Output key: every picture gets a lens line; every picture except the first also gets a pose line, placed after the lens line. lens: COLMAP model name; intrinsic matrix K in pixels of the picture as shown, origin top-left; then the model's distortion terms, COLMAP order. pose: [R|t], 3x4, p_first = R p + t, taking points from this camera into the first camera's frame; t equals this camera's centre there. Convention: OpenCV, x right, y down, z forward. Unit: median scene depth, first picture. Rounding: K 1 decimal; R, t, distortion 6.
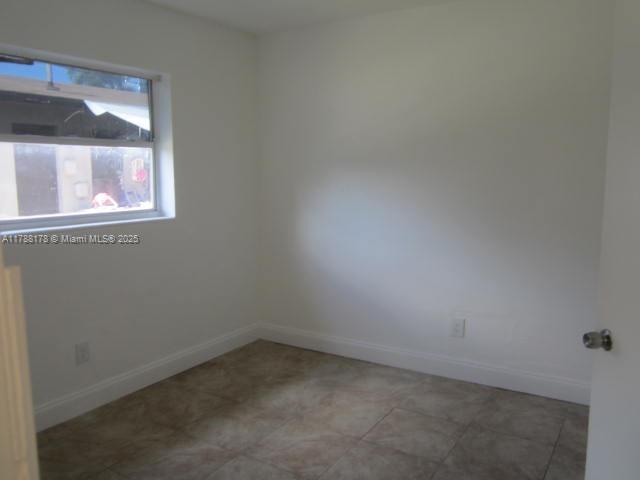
lens RADIAL K [[535.8, 0, 317.9], [0, 535.8, 244.6], [0, 0, 1]] dist [-0.044485, 0.016309]
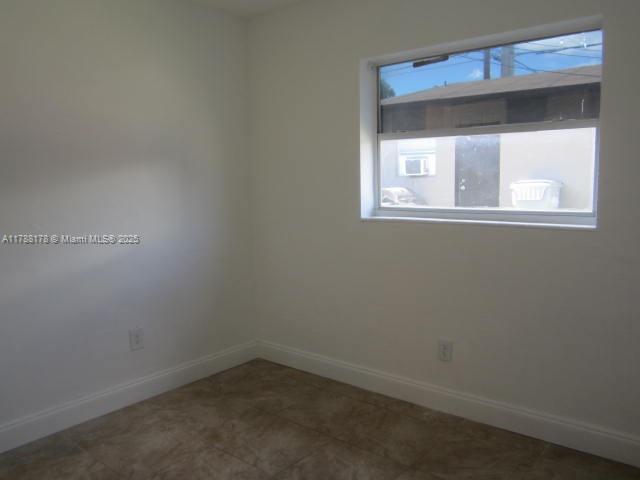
lens RADIAL K [[549.5, 0, 316.9], [0, 549.5, 239.6], [0, 0, 1]] dist [-0.002610, 0.000449]
pose [[-0.148171, 0.130148, -0.980361, 0.559397], [-0.105138, 0.983612, 0.146470, -0.120751], [0.983357, 0.124776, -0.132059, 0.891991]]
